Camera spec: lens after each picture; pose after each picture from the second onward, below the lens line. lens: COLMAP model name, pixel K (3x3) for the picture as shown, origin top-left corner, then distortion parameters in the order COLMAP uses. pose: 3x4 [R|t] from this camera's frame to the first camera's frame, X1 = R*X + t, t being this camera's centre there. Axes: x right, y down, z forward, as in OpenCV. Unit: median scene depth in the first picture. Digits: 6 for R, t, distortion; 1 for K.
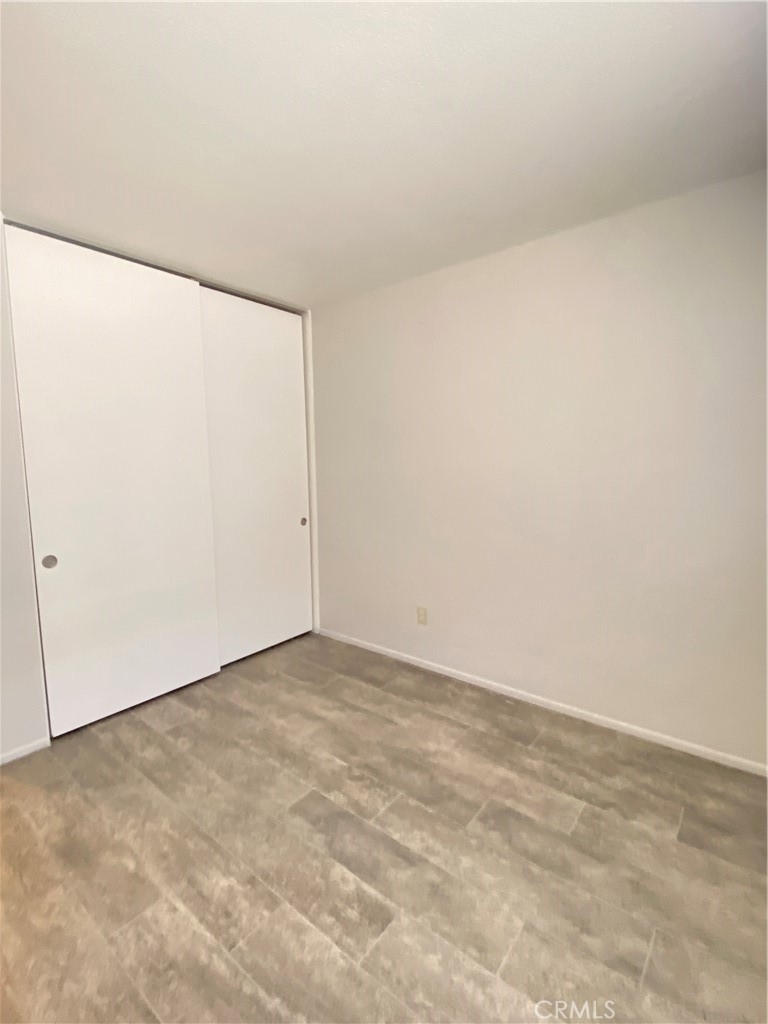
lens RADIAL K [[467.6, 0, 384.0], [0, 467.6, 512.0], [0, 0, 1]] dist [0.028098, -0.021682]
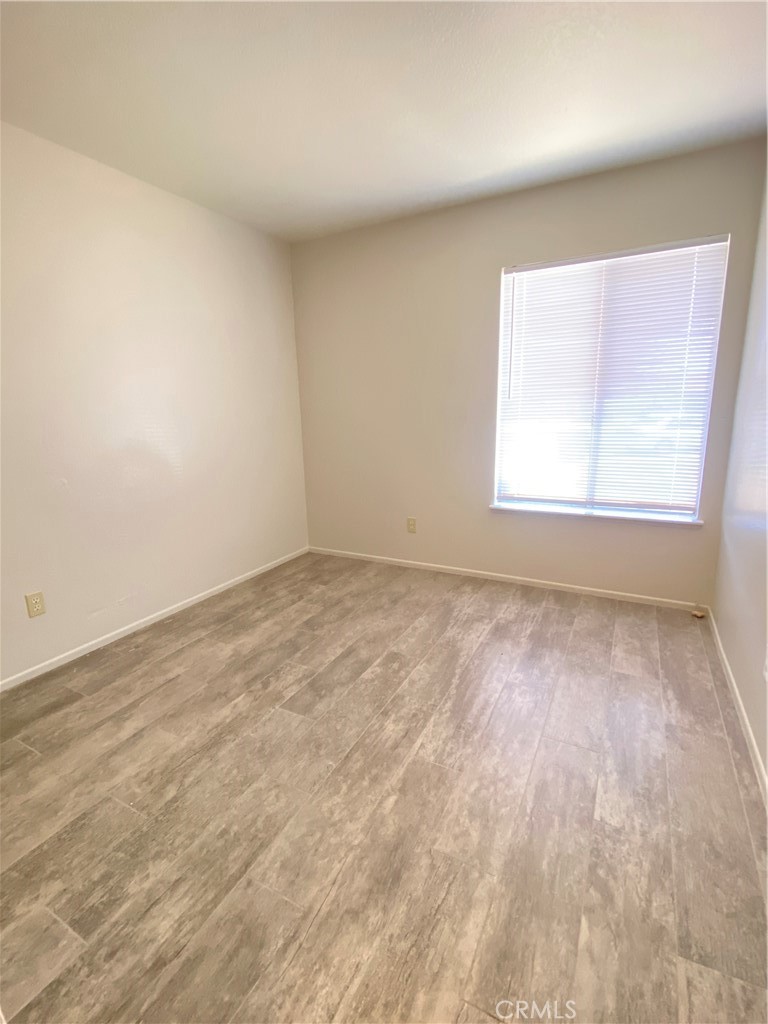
lens RADIAL K [[467.6, 0, 384.0], [0, 467.6, 512.0], [0, 0, 1]] dist [0.028098, -0.021682]
pose [[-0.190536, -0.190659, 0.962988, -1.099482], [0.143263, 0.965056, 0.219414, 0.001717], [-0.971170, 0.179767, -0.156564, 0.885306]]
